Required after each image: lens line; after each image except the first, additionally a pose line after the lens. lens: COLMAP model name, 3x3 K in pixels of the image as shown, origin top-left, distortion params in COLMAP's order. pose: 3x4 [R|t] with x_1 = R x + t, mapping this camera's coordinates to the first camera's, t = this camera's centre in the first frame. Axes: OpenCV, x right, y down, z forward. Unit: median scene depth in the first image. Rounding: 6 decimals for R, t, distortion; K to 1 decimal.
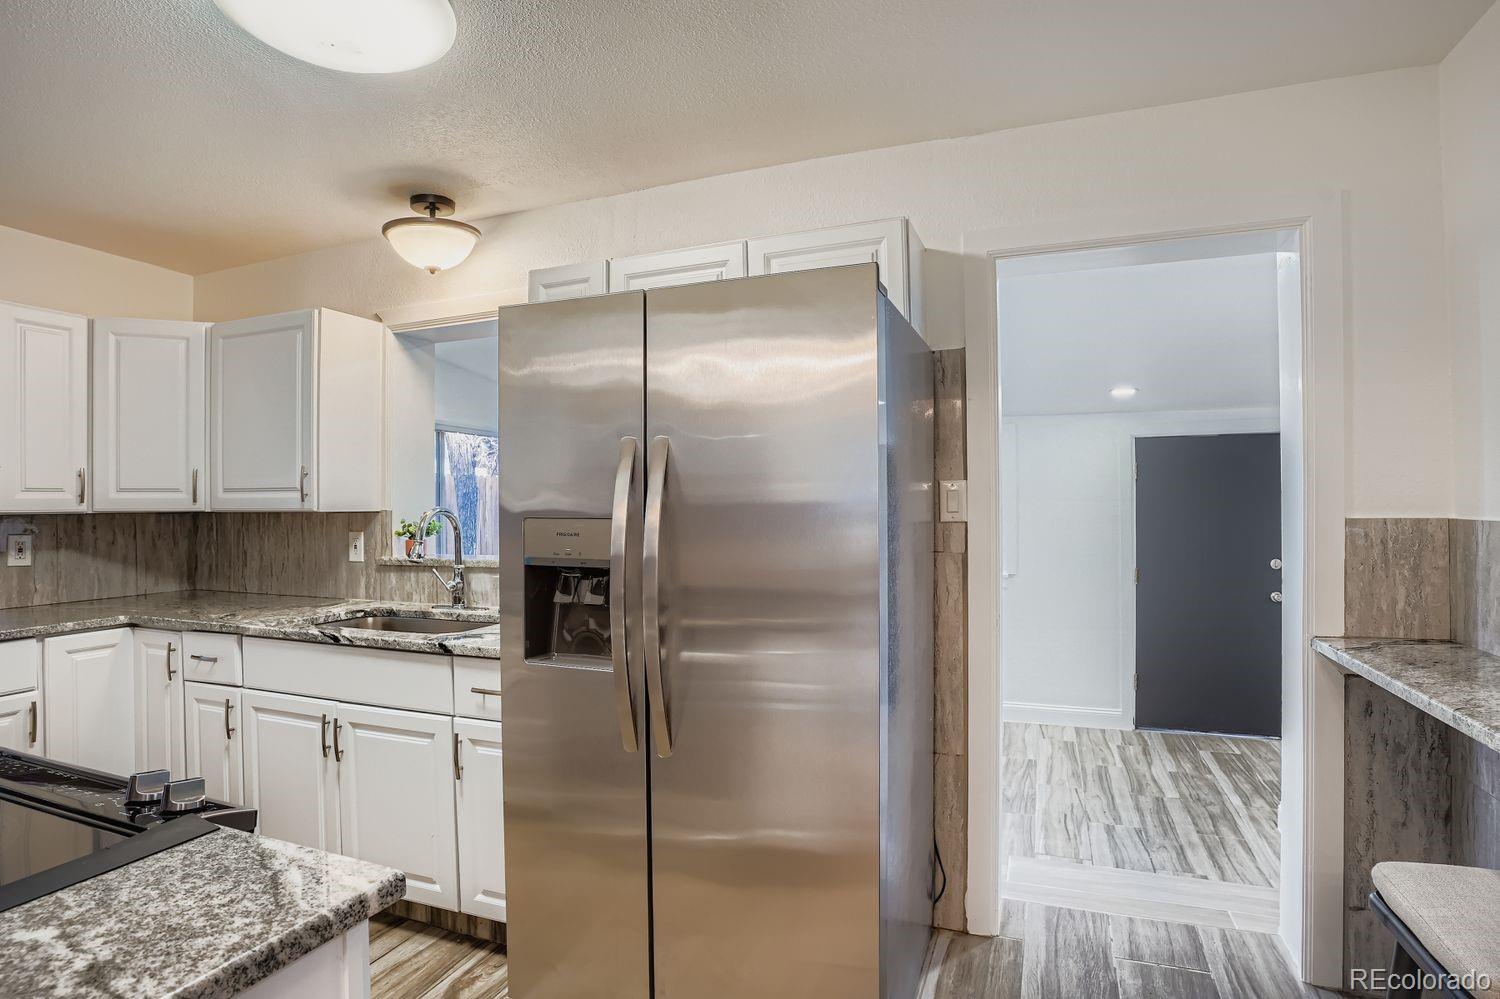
lens RADIAL K [[799.7, 0, 749.7], [0, 799.7, 493.4], [0, 0, 1]] dist [-0.059215, 0.019079]
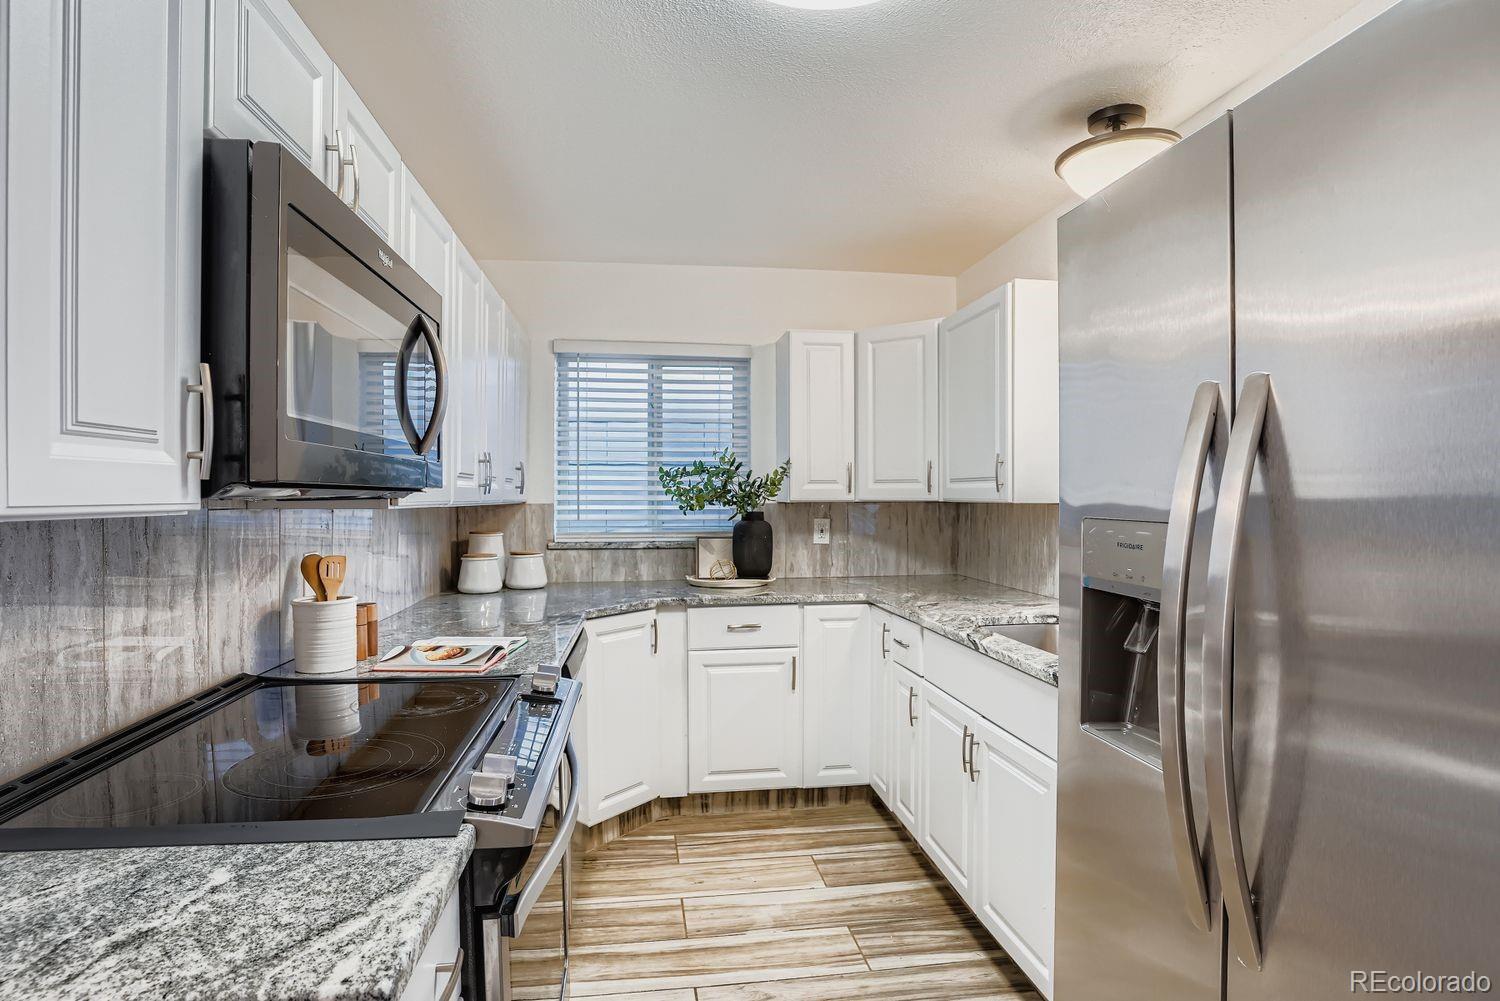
lens RADIAL K [[799.7, 0, 753.2], [0, 799.7, 508.8], [0, 0, 1]] dist [-0.059215, 0.019079]
pose [[0.492718, 0.020492, -0.869948, 0.119993], [0.008647, 0.999558, 0.028442, 0.001204], [0.870146, -0.021536, 0.492323, 0.304250]]
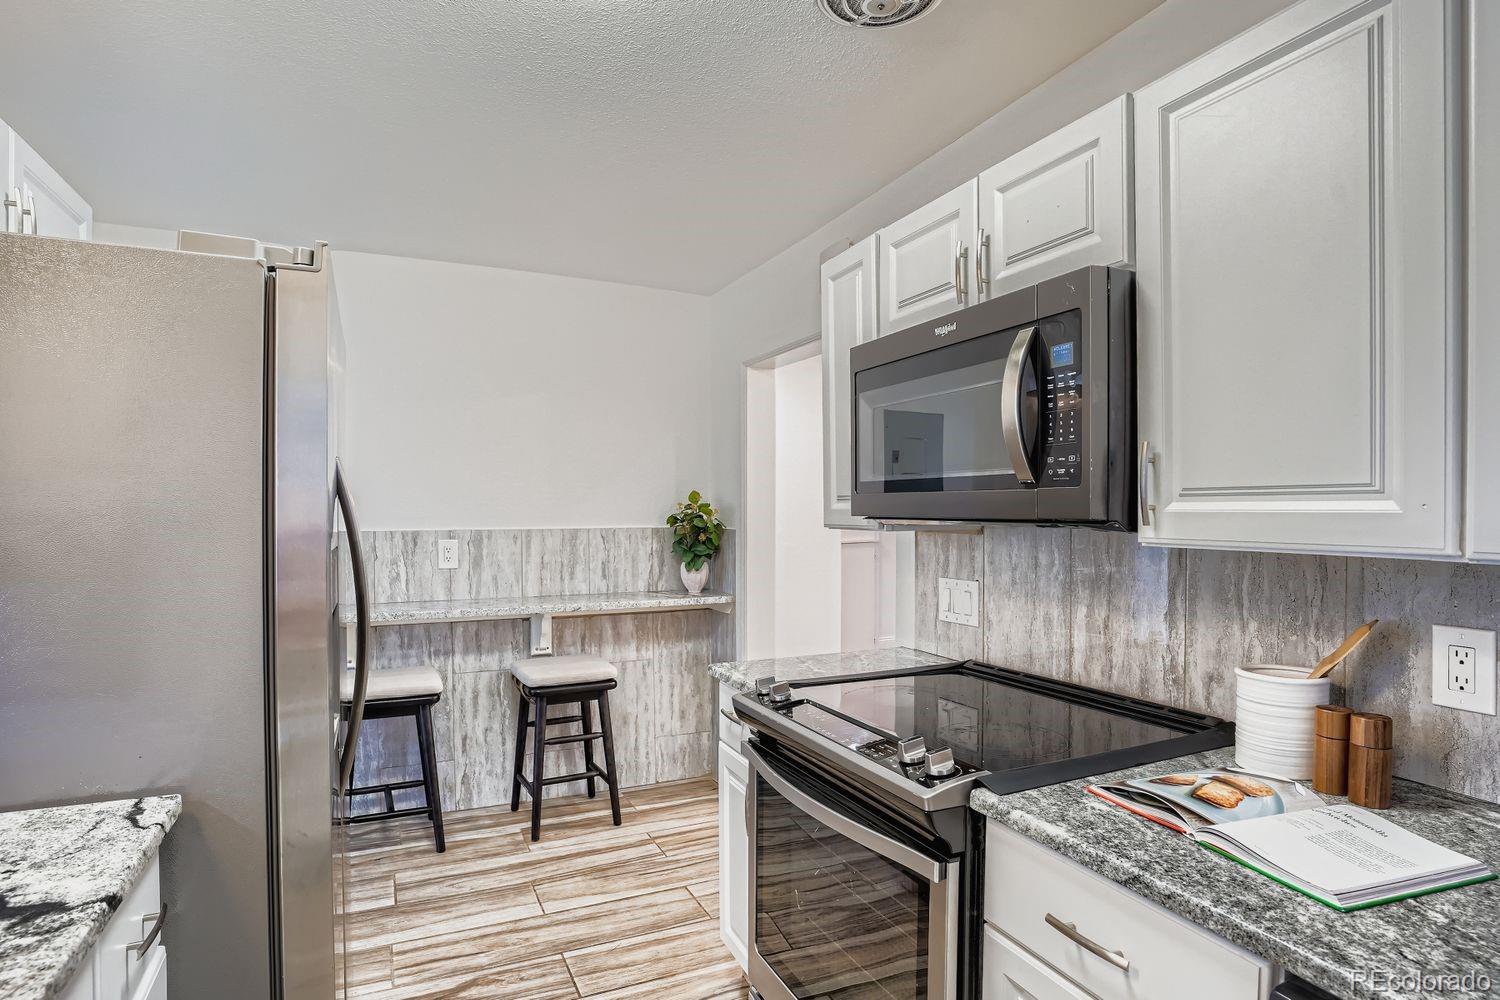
lens RADIAL K [[799.7, 0, 751.8], [0, 799.7, 511.7], [0, 0, 1]] dist [-0.059215, 0.019079]
pose [[-0.719730, 0.003919, 0.694243, -0.762869], [-0.005836, 0.999915, -0.011695, 0.002988], [-0.694230, -0.012469, -0.719646, 0.903732]]
